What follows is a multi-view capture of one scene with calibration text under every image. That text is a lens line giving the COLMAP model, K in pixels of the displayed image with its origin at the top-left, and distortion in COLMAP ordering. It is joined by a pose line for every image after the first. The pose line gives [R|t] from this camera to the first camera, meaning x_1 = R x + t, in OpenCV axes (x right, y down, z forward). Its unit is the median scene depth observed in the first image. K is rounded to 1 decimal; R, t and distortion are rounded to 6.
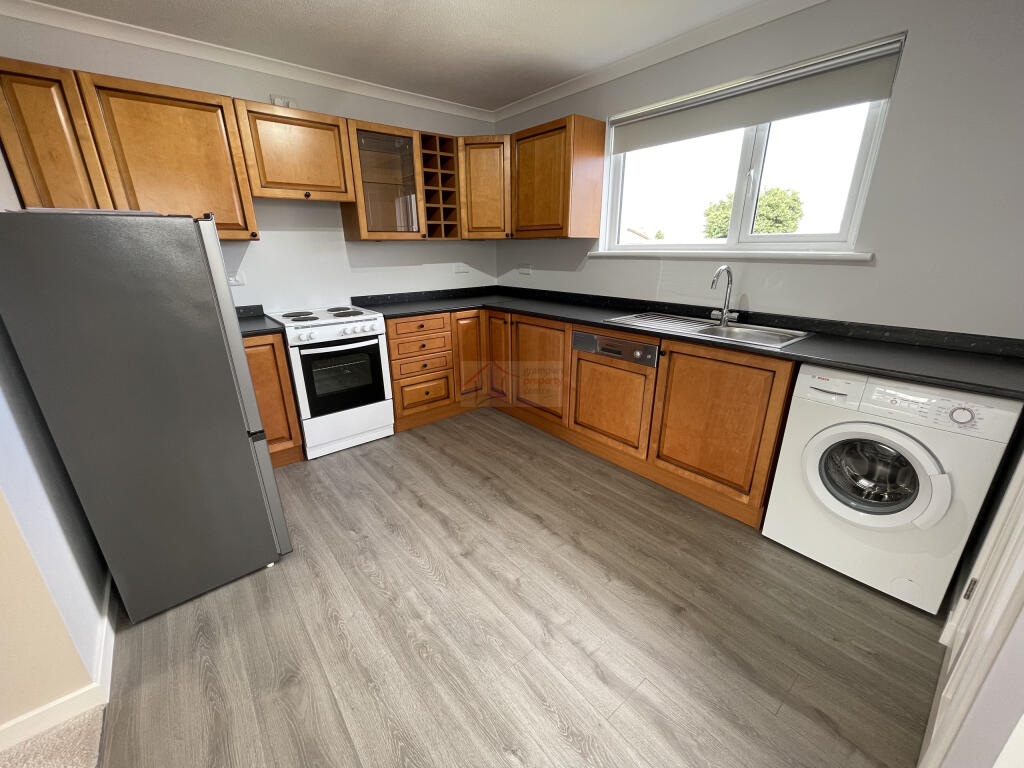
lens RADIAL K [[412.6, 0, 512.0], [0, 412.6, 386.4], [0, 0, 1]] dist [0.000132, 0.000015]
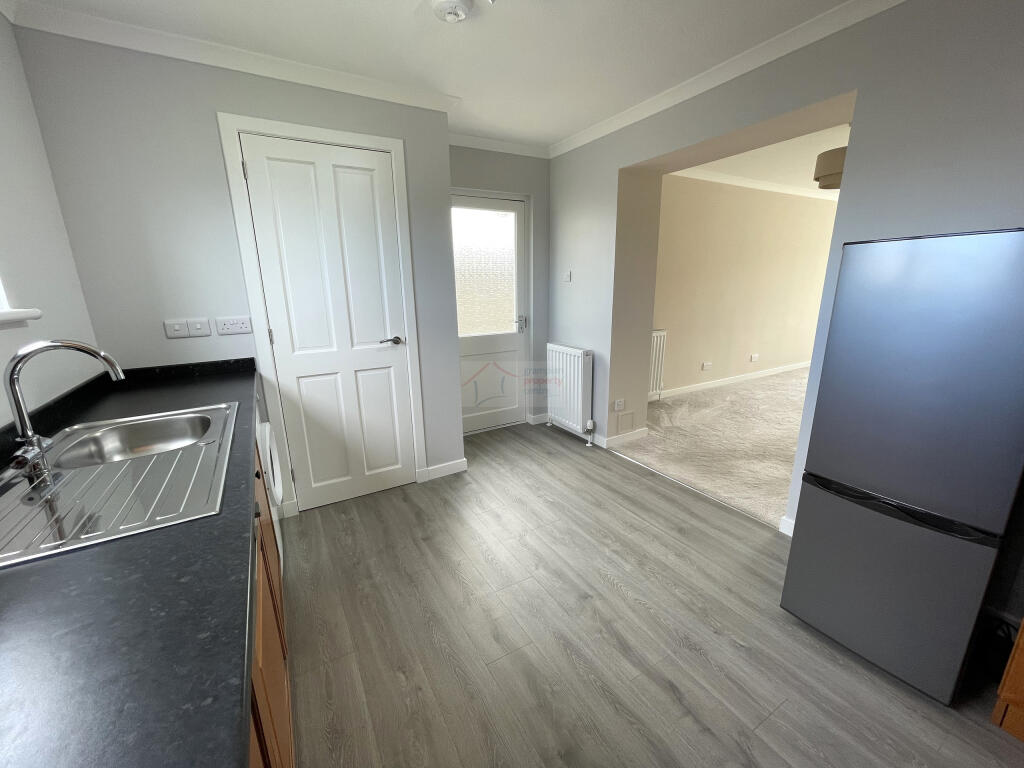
lens RADIAL K [[412.6, 0, 513.6], [0, 412.6, 386.6], [0, 0, 1]] dist [0.000132, 0.000015]
pose [[-0.987185, -0.016659, 0.158705, -0.090509], [0.072361, 0.839677, 0.538243, -0.545064], [-0.142228, 0.542830, -0.827712, 1.590246]]
